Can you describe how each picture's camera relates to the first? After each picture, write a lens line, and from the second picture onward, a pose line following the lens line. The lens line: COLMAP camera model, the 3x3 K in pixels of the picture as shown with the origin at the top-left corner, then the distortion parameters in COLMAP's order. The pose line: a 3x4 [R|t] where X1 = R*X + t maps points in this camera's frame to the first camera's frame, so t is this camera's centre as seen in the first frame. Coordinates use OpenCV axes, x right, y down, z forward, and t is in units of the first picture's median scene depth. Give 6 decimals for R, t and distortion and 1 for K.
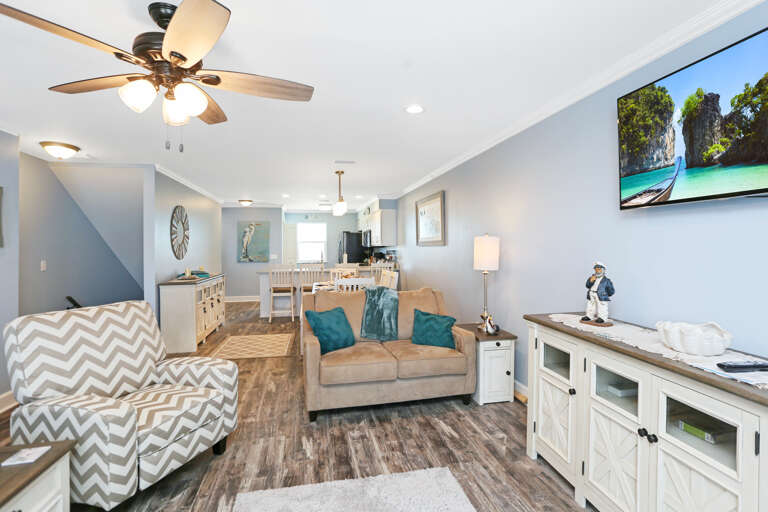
lens RADIAL K [[394.1, 0, 384.5], [0, 394.1, 242.6], [0, 0, 1]] dist [-0.025118, 0.009494]
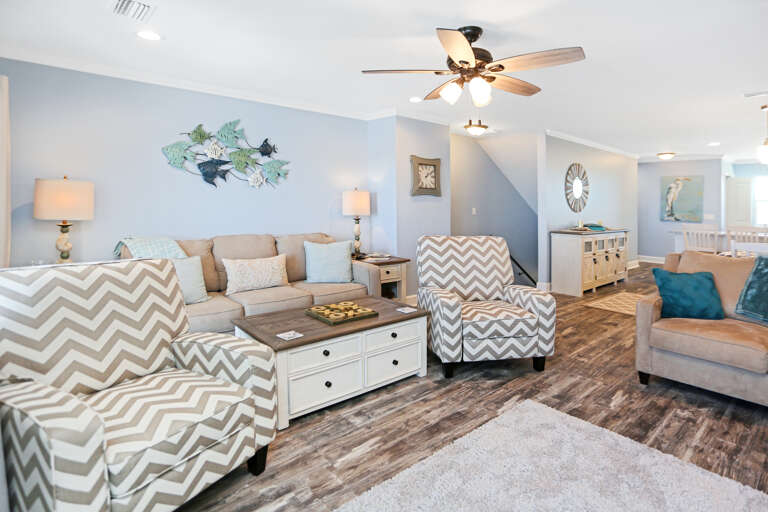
lens RADIAL K [[378.6, 0, 392.4], [0, 378.6, 190.8], [0, 0, 1]] dist [-0.049096, 0.019077]
pose [[0.527824, -0.004868, -0.849340, 0.311772], [-0.014954, 0.999775, -0.015023, 0.019403], [0.849222, 0.020630, 0.527632, 0.016855]]
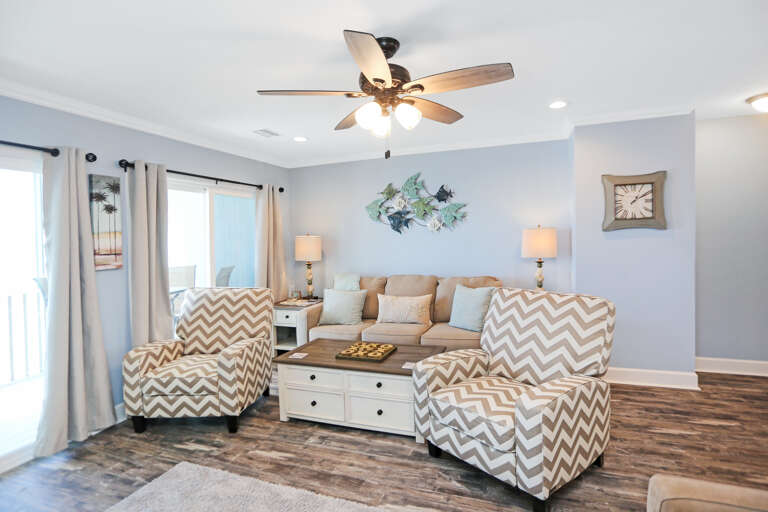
lens RADIAL K [[378.6, 0, 382.0], [0, 378.6, 244.4], [0, 0, 1]] dist [-0.049096, 0.019077]
pose [[-0.451355, 0.036849, -0.891583, 0.326531], [0.041919, 0.998920, 0.020065, 0.000394], [0.891359, -0.028318, -0.452412, 1.050674]]
